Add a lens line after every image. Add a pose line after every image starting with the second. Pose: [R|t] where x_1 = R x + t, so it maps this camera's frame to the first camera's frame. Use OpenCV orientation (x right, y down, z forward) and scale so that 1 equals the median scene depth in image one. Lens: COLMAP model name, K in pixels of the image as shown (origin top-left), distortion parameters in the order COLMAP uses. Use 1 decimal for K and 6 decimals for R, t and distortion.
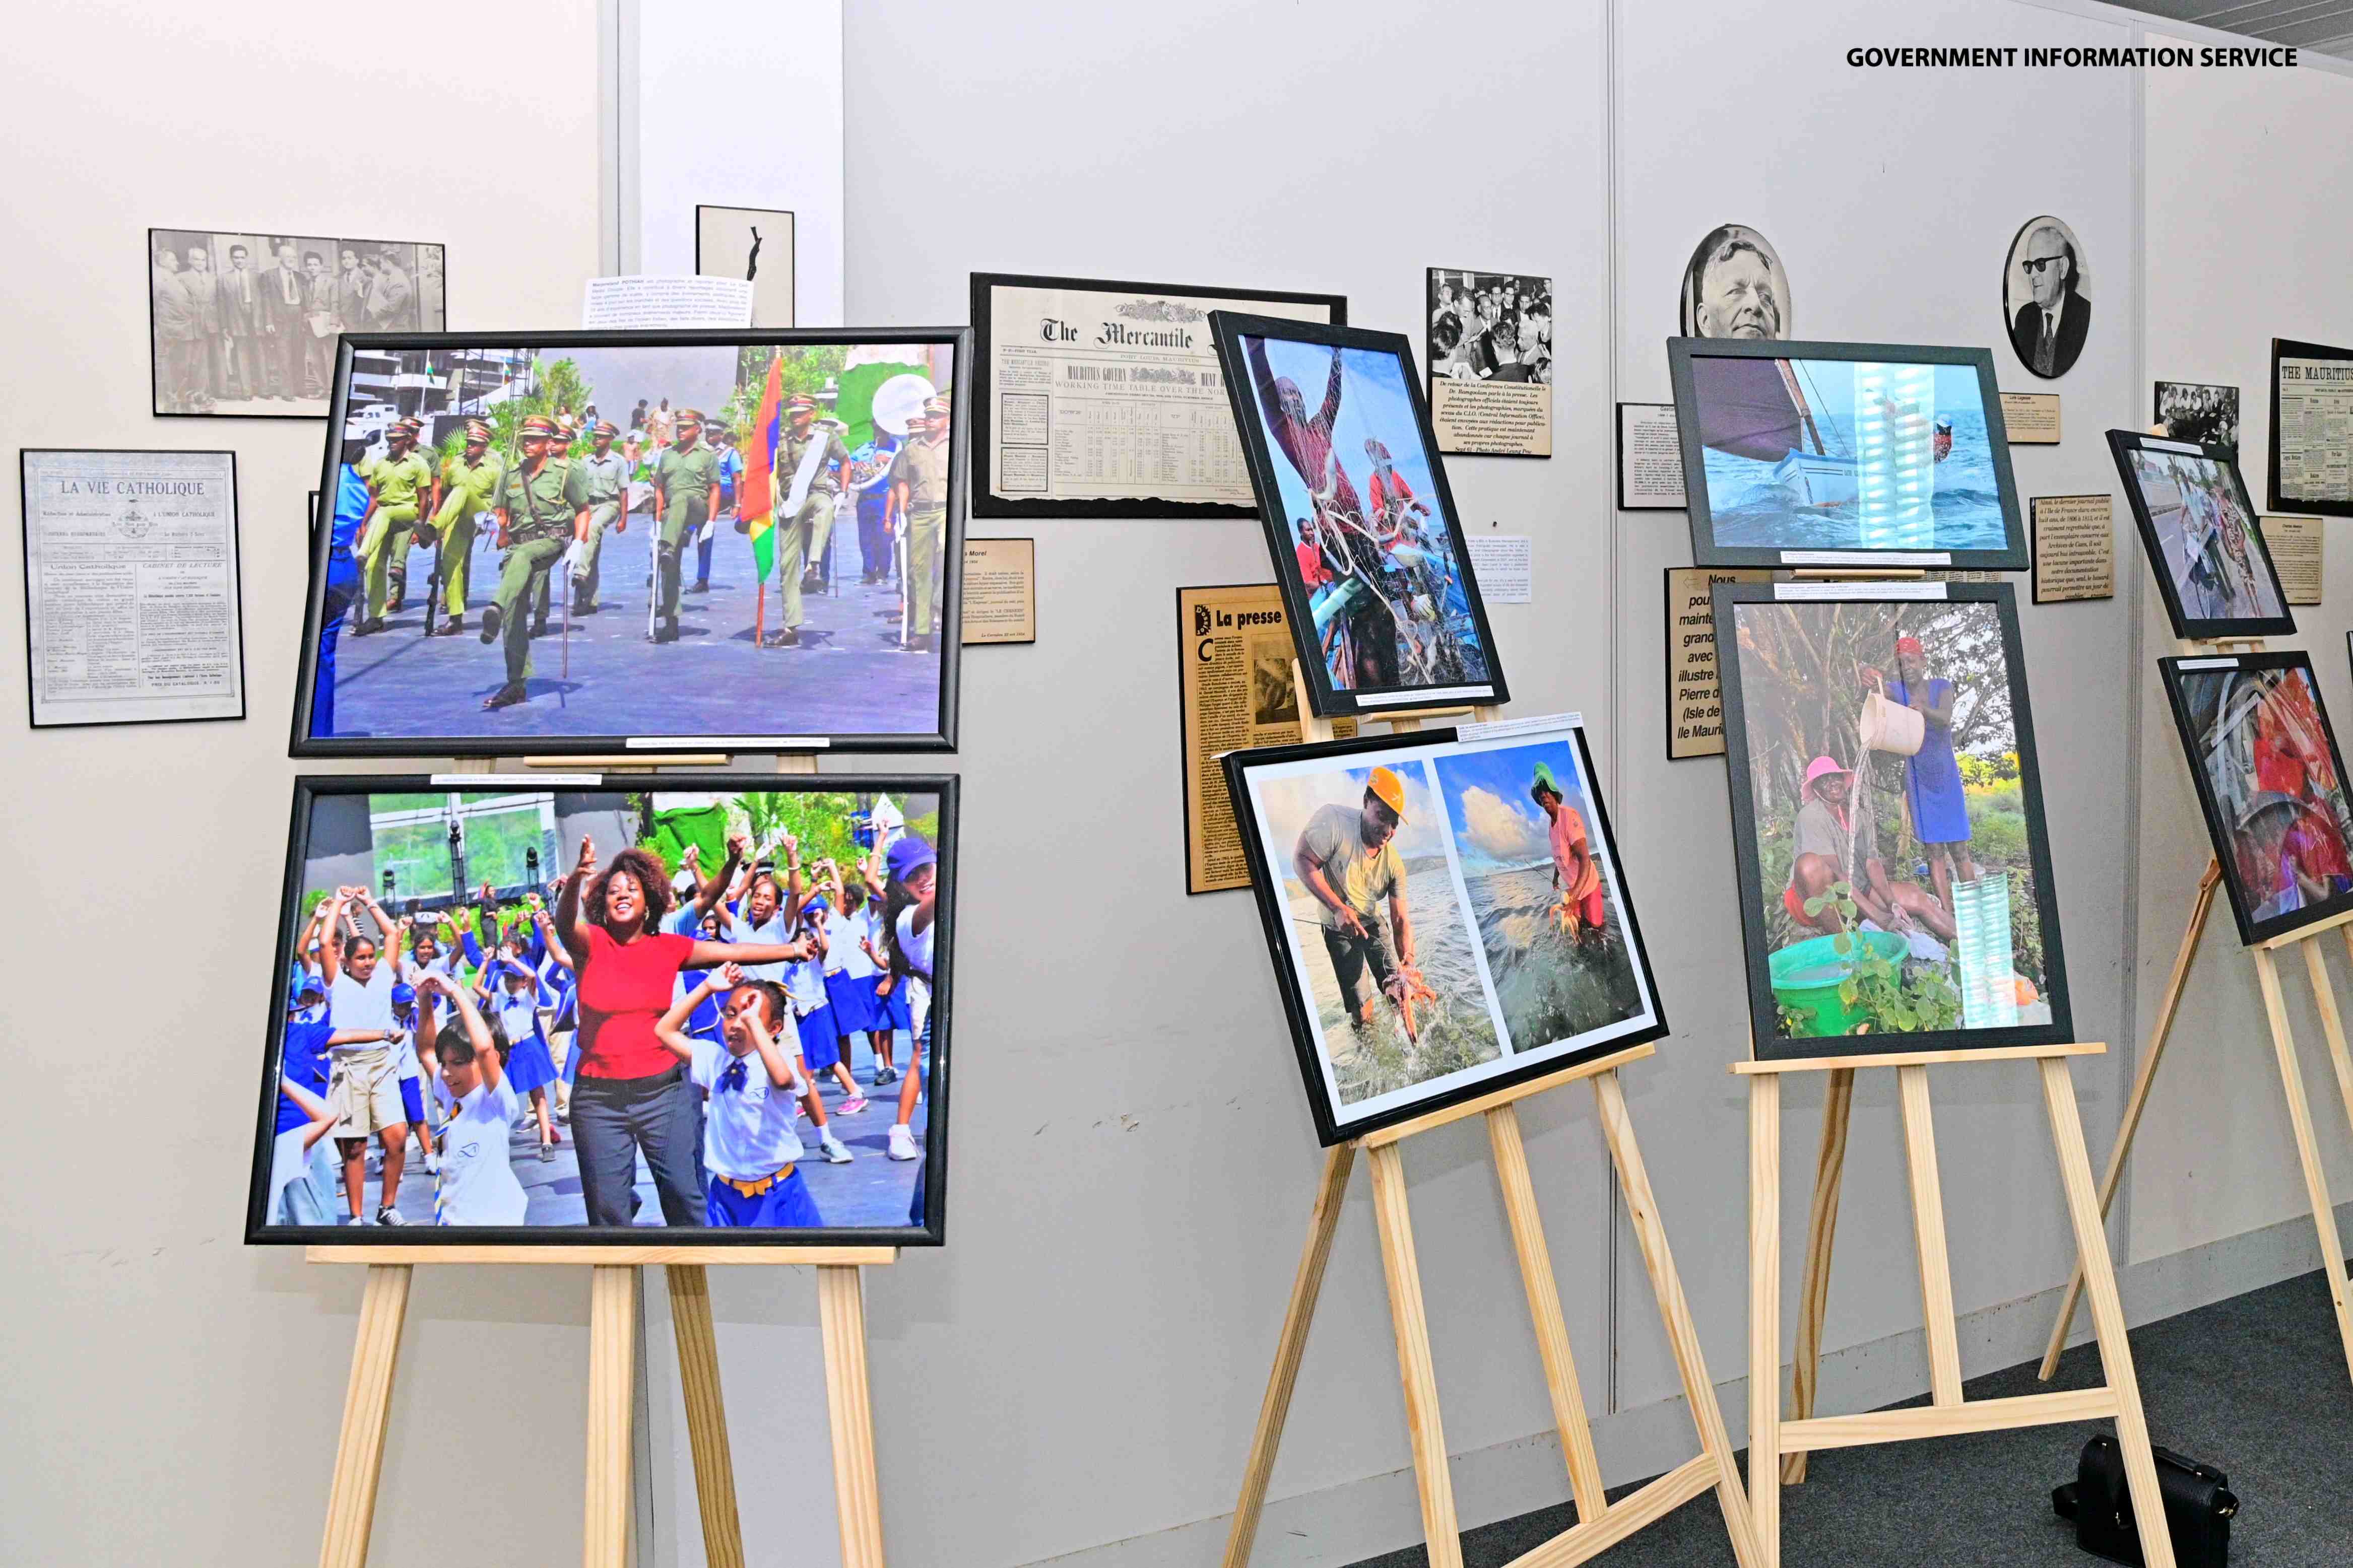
lens RADIAL K [[1624.0, 0, 1177.5], [0, 1624.0, 804.1], [0, 0, 1]] dist [-0.023377, 0.006567]
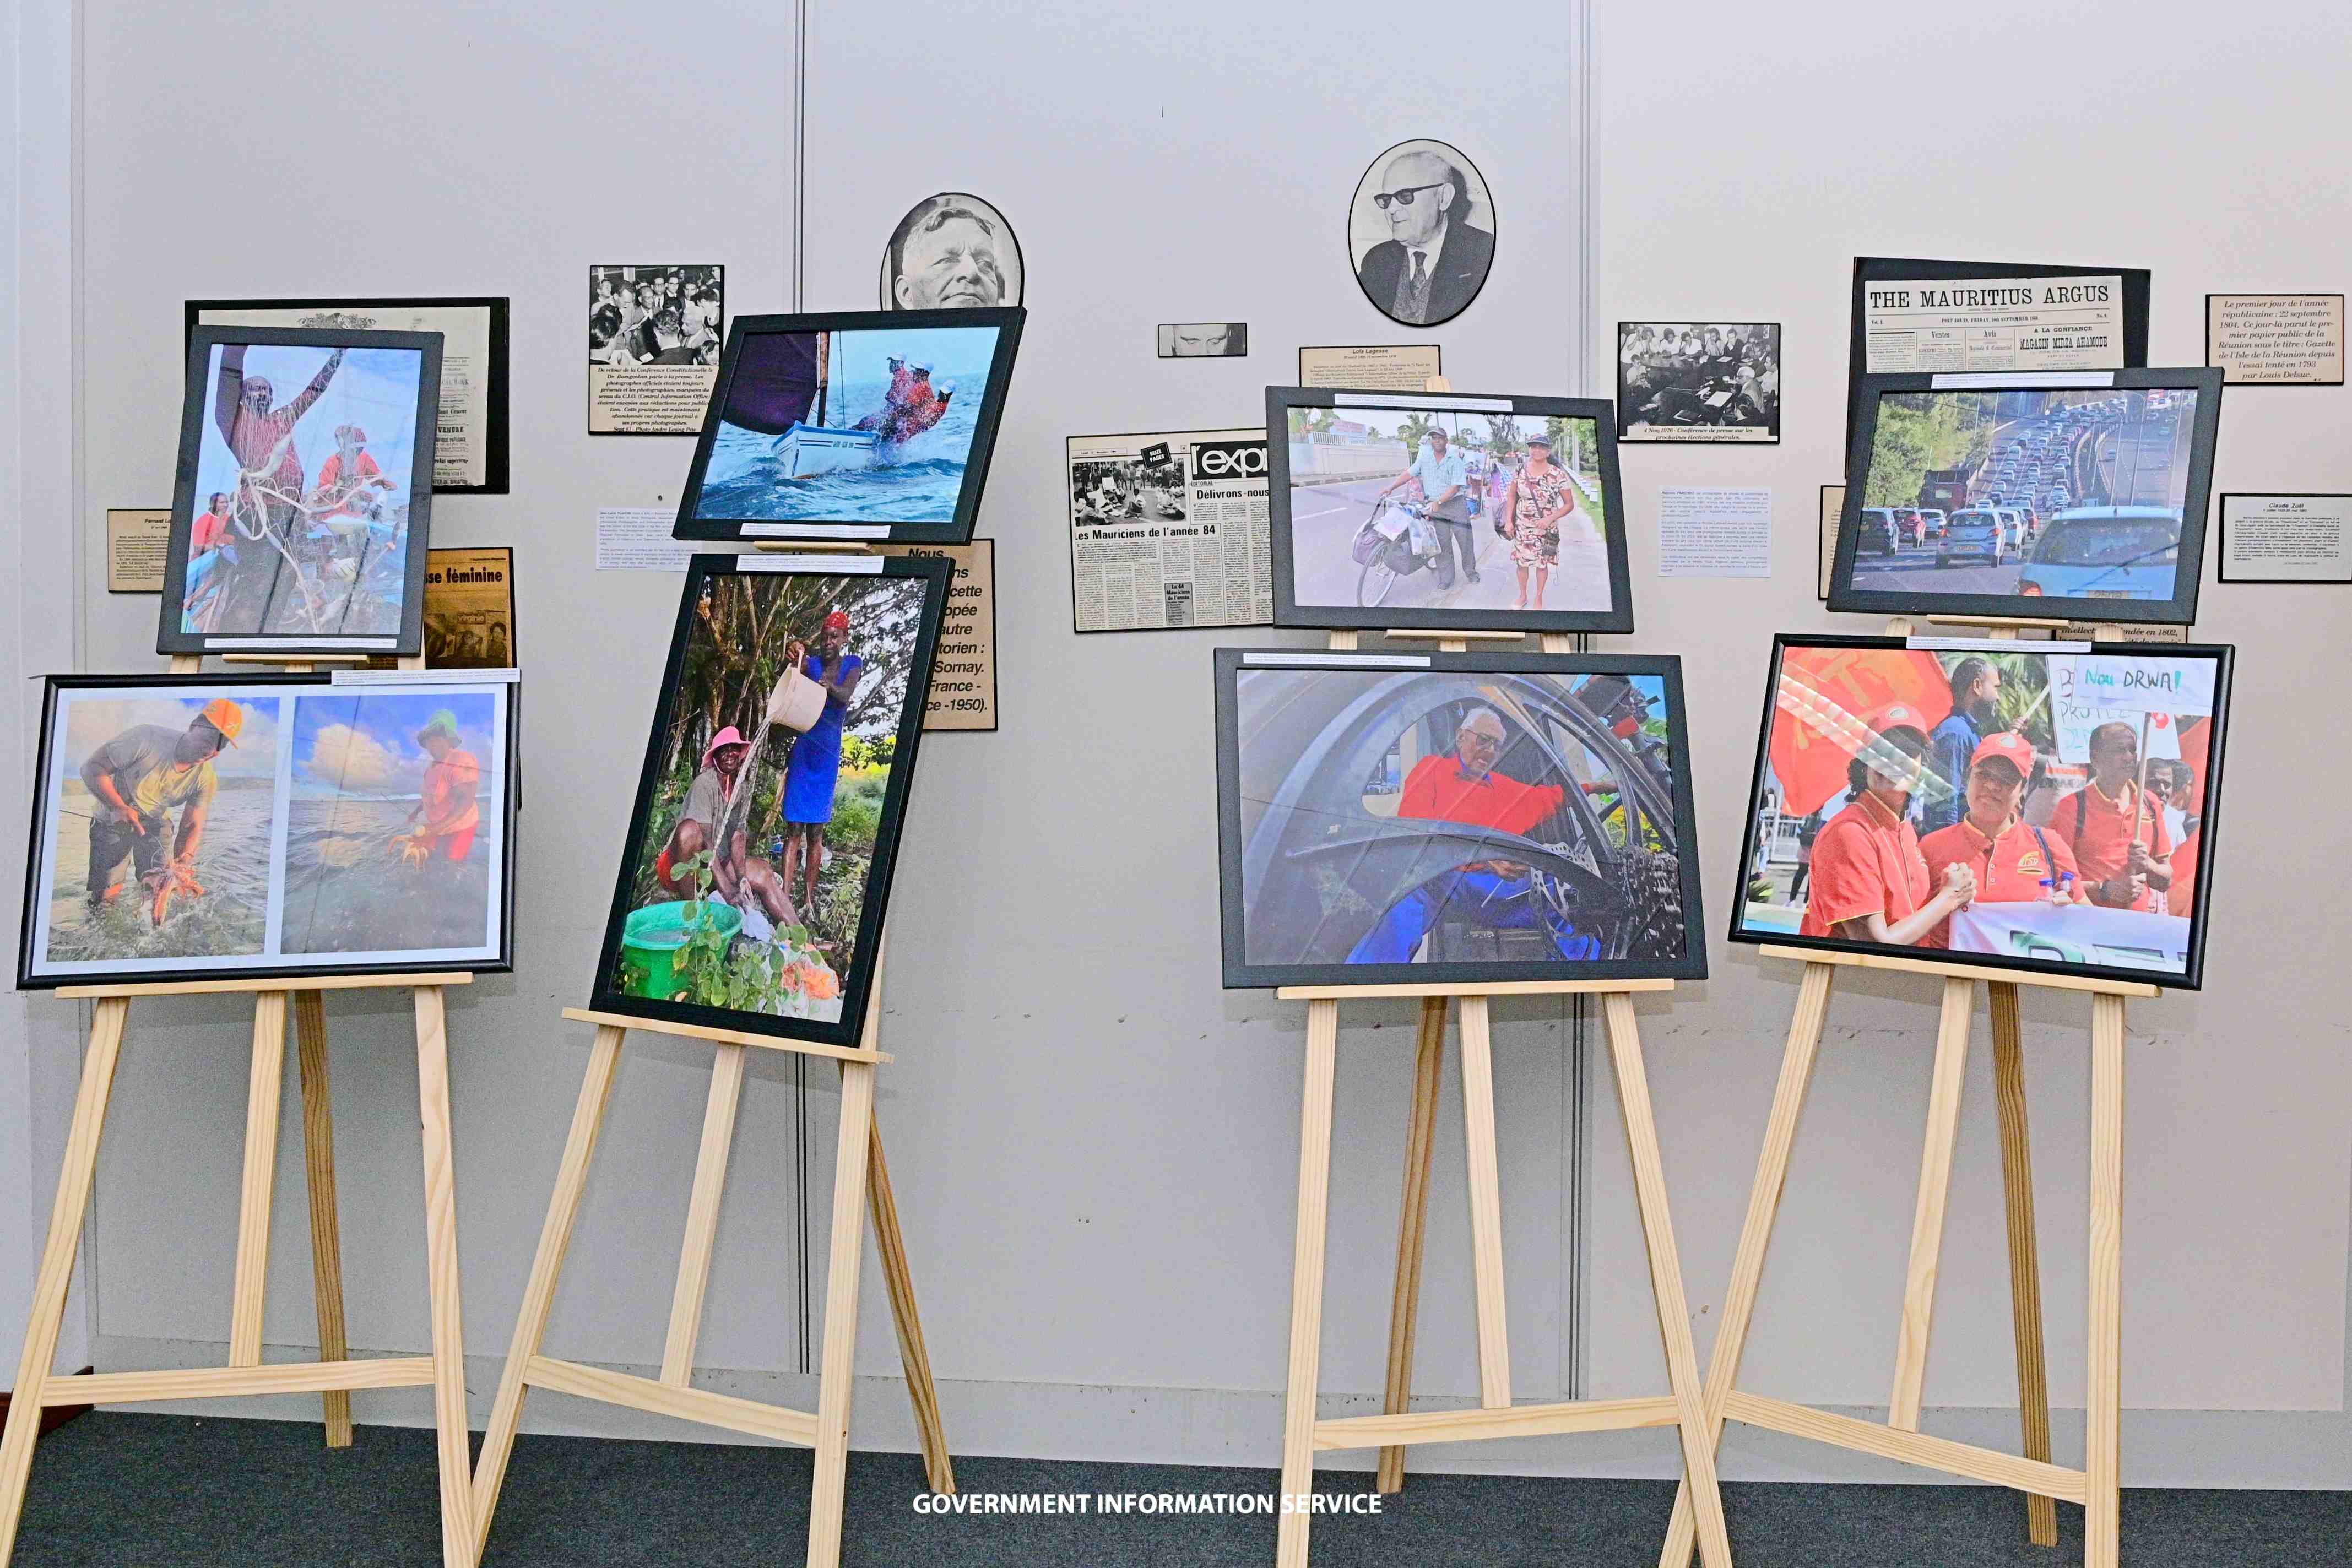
lens RADIAL K [[1623.4, 0, 1178.2], [0, 1623.4, 761.5], [0, 0, 1]] dist [-0.023377, 0.006567]
pose [[0.875887, 0.077767, -0.476208, 1.102097], [-0.084203, 0.996418, 0.007845, -0.038605], [0.475112, 0.033227, 0.879298, 0.243148]]
